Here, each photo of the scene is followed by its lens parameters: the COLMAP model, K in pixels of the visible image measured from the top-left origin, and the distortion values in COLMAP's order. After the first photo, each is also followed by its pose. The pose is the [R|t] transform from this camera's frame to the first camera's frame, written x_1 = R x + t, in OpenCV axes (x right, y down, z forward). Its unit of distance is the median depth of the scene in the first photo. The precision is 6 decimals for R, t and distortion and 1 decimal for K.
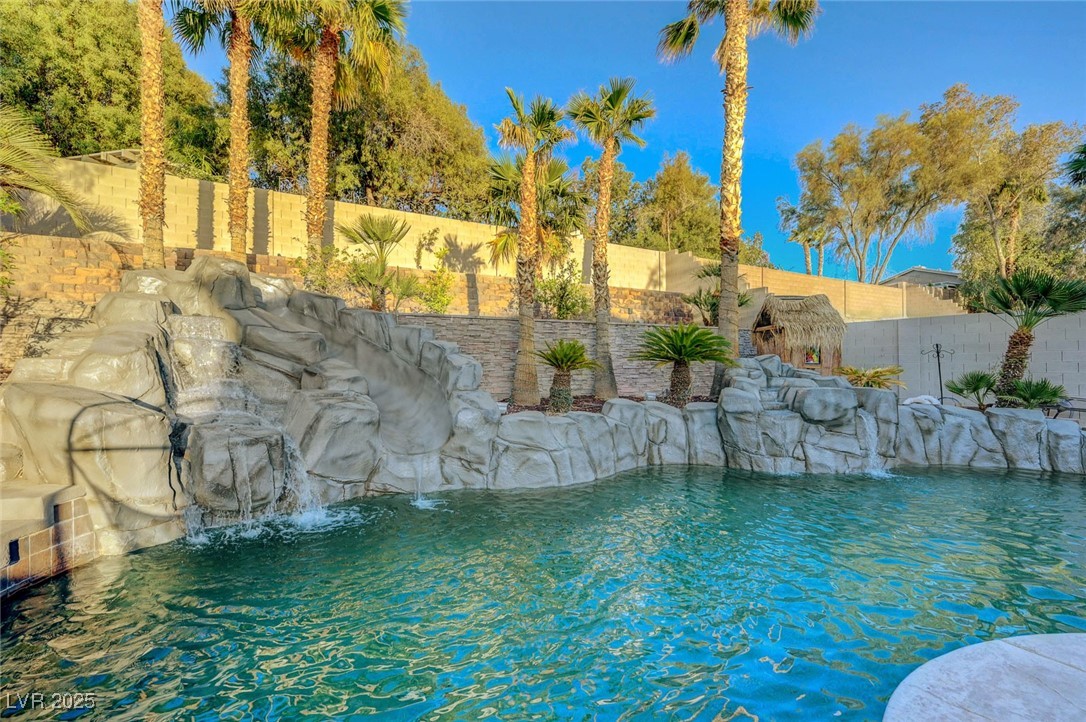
lens RADIAL K [[470.8, 0, 543.0], [0, 470.8, 361.0], [0, 0, 1]] dist [-0.001450, -0.000099]
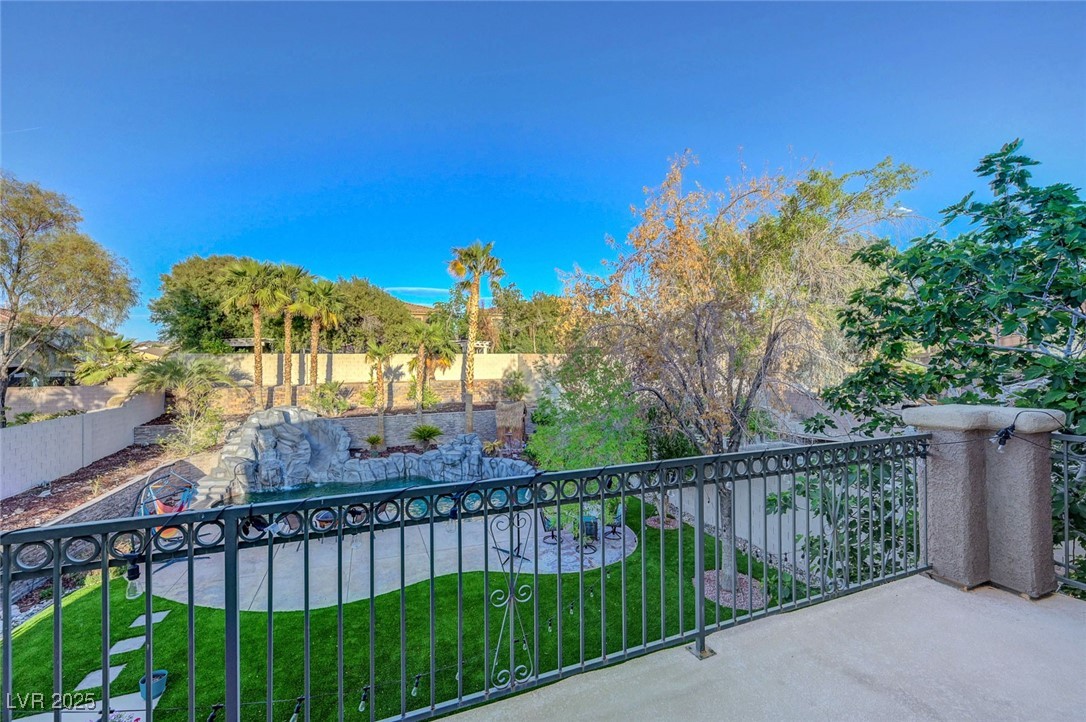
lens RADIAL K [[437.8, 0, 556.9], [0, 437.8, 358.3], [0, 0, 1]] dist [-0.000694, 0.000282]
pose [[0.991166, 0.000702, -0.132624, 1.911307], [-0.000930, 0.999998, -0.001654, -0.644223], [0.132623, 0.001762, 0.991165, -2.018778]]
